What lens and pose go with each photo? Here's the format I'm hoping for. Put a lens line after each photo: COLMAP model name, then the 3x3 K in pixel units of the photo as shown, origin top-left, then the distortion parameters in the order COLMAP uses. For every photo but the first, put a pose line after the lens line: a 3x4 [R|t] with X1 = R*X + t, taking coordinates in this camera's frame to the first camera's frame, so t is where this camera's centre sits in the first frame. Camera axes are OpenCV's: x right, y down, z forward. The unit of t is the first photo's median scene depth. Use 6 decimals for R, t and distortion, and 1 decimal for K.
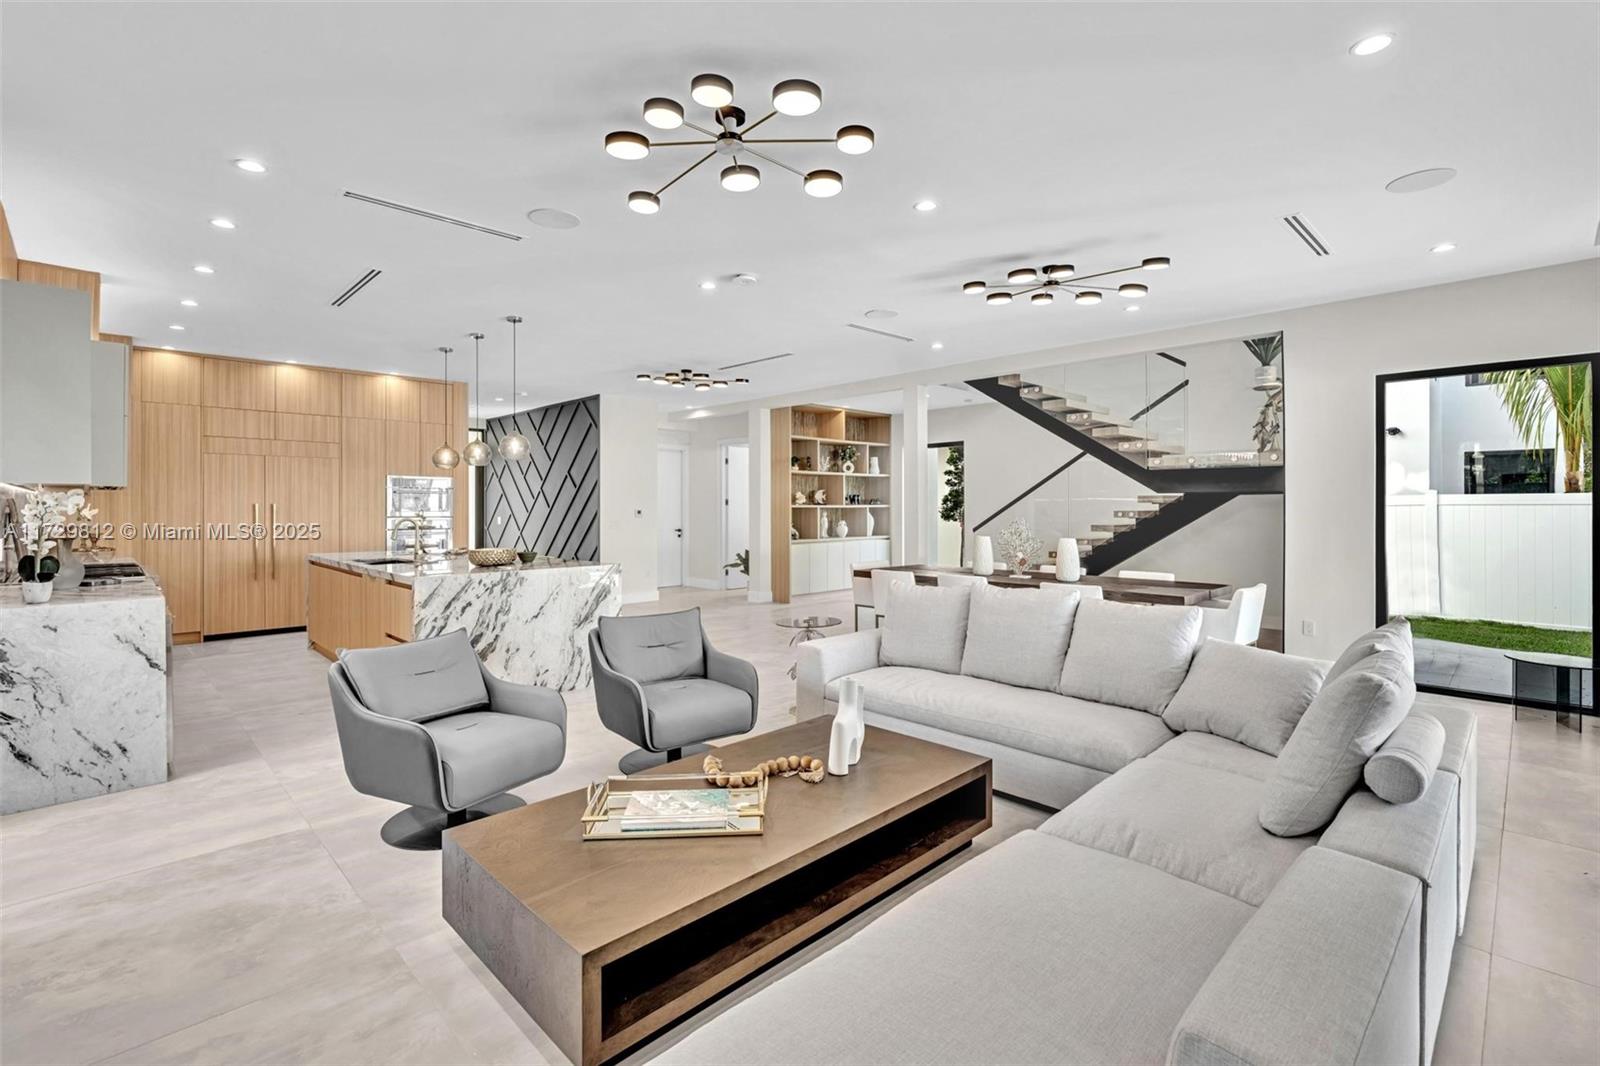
lens RADIAL K [[728.5, 0, 801.2], [0, 728.5, 506.9], [0, 0, 1]] dist [-0.001014, 0.000819]
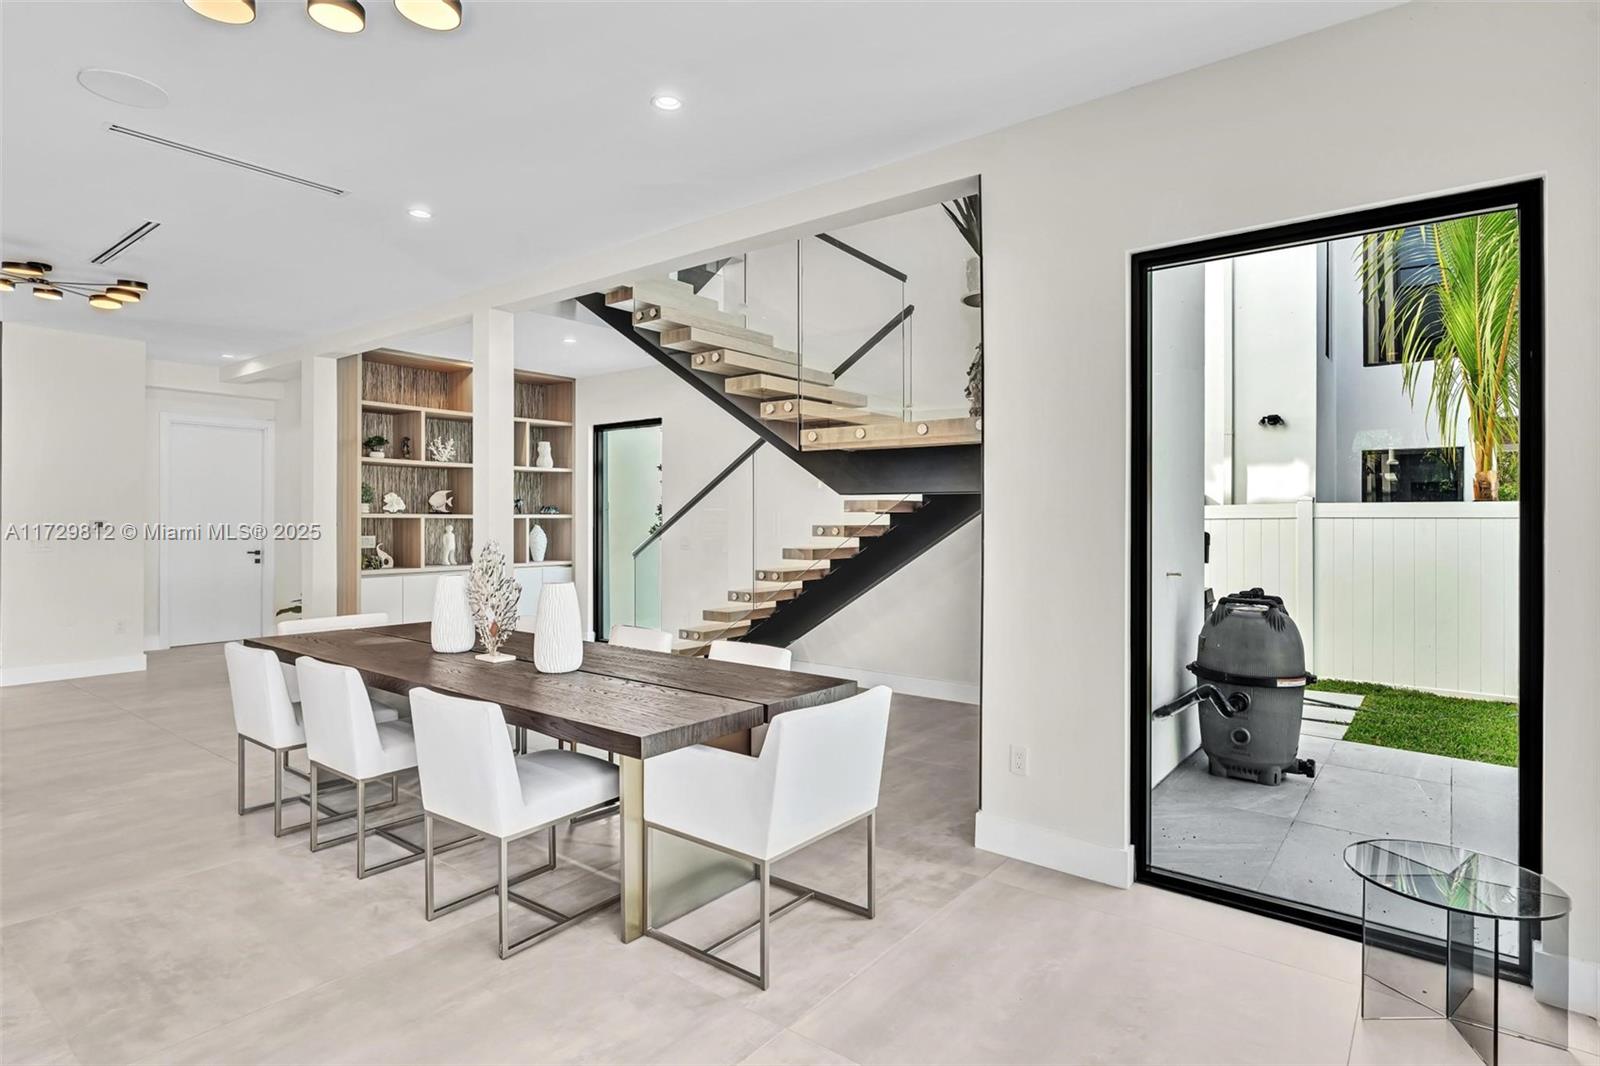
lens RADIAL K [[842.4, 0, 797.3], [0, 842.4, 516.3], [0, 0, 1]] dist [-0.002190, 0.001332]
pose [[0.991627, 0.002329, 0.129117, 0.247902], [-0.002223, 0.999997, -0.000969, -0.000602], [-0.129118, 0.000674, 0.991629, 0.233441]]
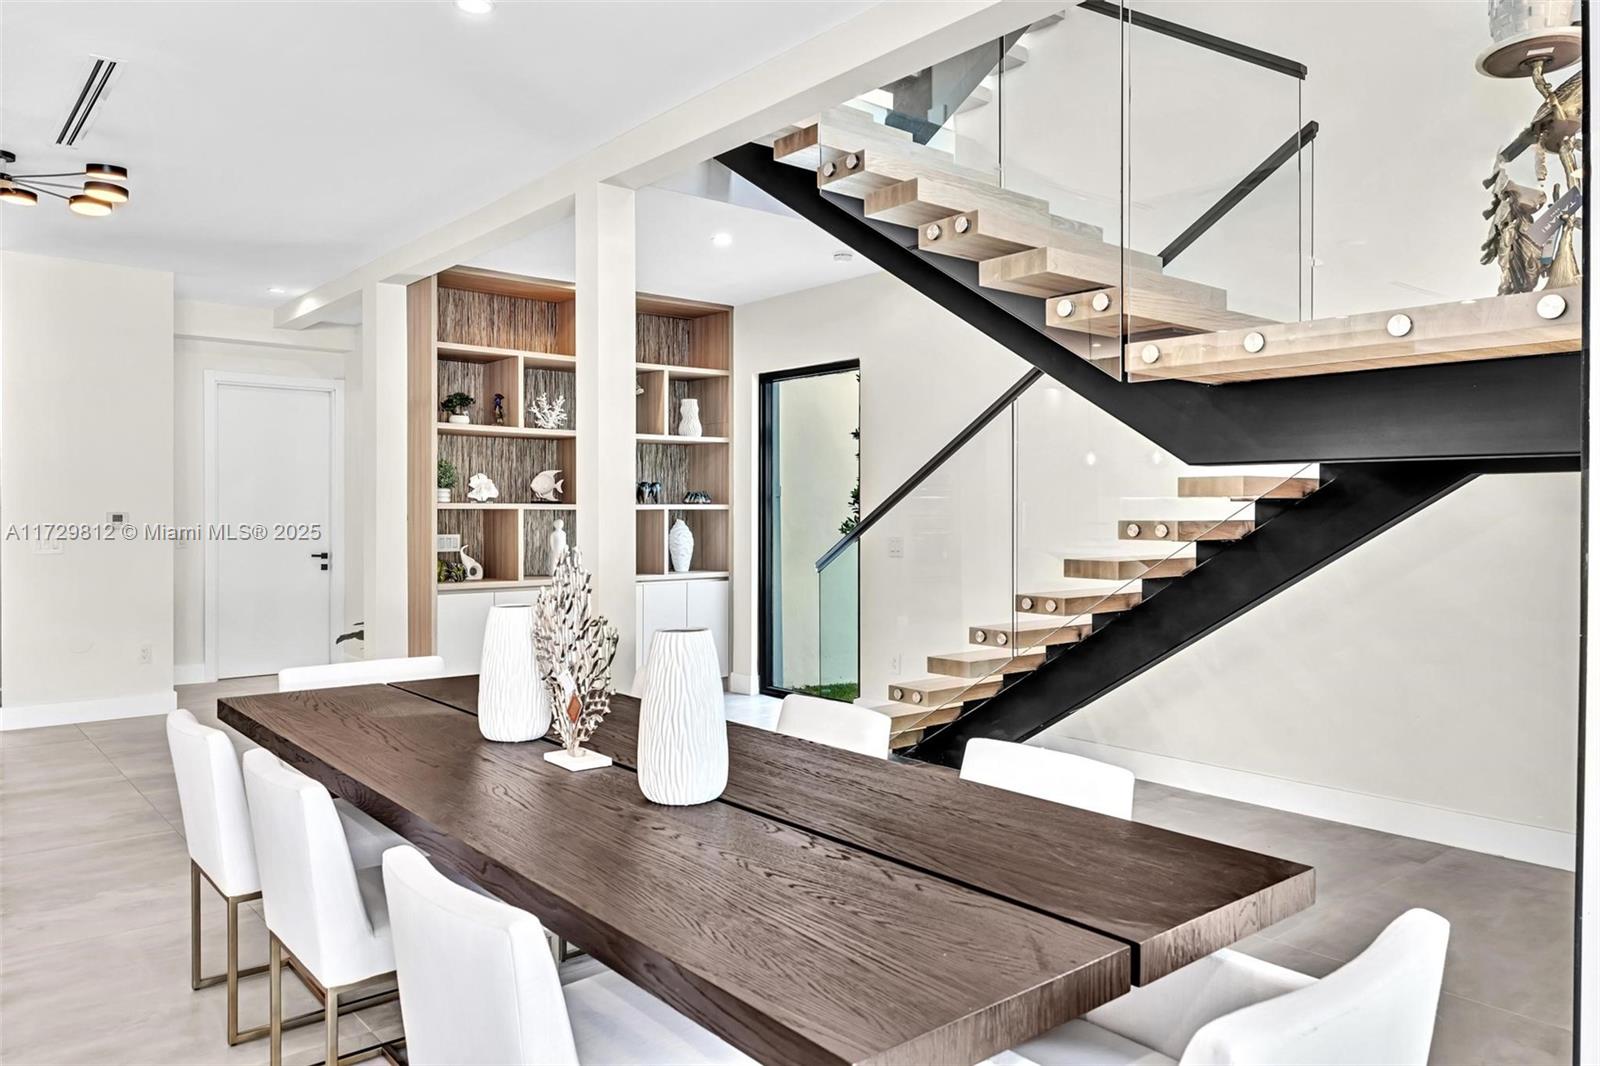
lens RADIAL K [[1109.7, 0, 793.6], [0, 1109.7, 518.4], [0, 0, 1]] dist [0.005191, -0.005281]
pose [[0.996728, 0.002282, -0.080792, 0.239459], [-0.001605, 0.999963, 0.008435, 0.000430], [0.080808, -0.008277, 0.996695, 0.340273]]
